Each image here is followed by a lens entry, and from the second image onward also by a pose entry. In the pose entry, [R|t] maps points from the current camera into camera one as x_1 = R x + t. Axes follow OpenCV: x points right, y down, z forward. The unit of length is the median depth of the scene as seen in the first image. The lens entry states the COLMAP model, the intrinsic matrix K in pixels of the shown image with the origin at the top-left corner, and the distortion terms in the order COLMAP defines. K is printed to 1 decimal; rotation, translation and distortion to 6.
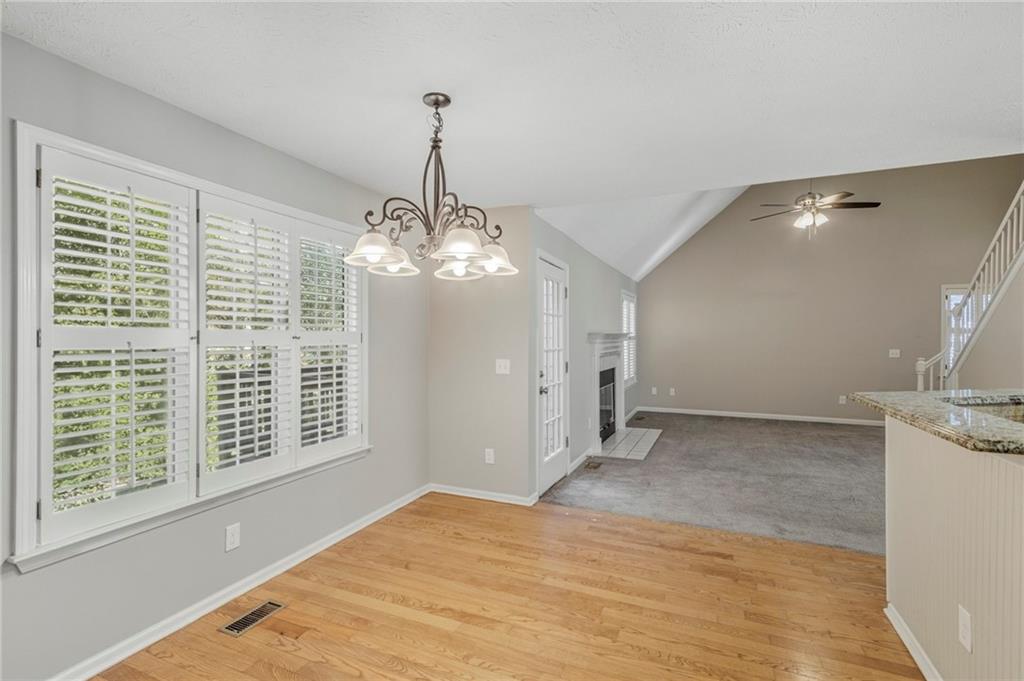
lens RADIAL K [[477.2, 0, 507.4], [0, 477.2, 343.6], [0, 0, 1]] dist [-0.000100, -0.000289]
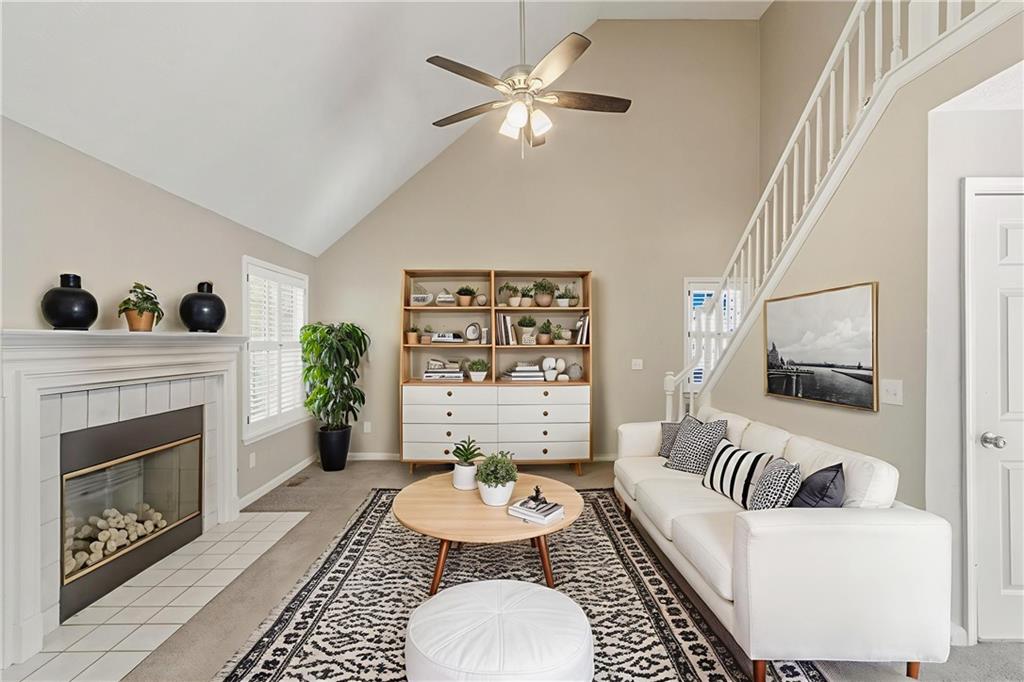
lens RADIAL K [[477.2, 0, 510.9], [0, 477.2, 343.9], [0, 0, 1]] dist [-0.000100, -0.000289]
pose [[0.908308, 0.003540, 0.418286, 0.413212], [0.003957, 0.999847, -0.017054, -0.010162], [-0.418282, 0.017145, 0.908155, 0.550657]]
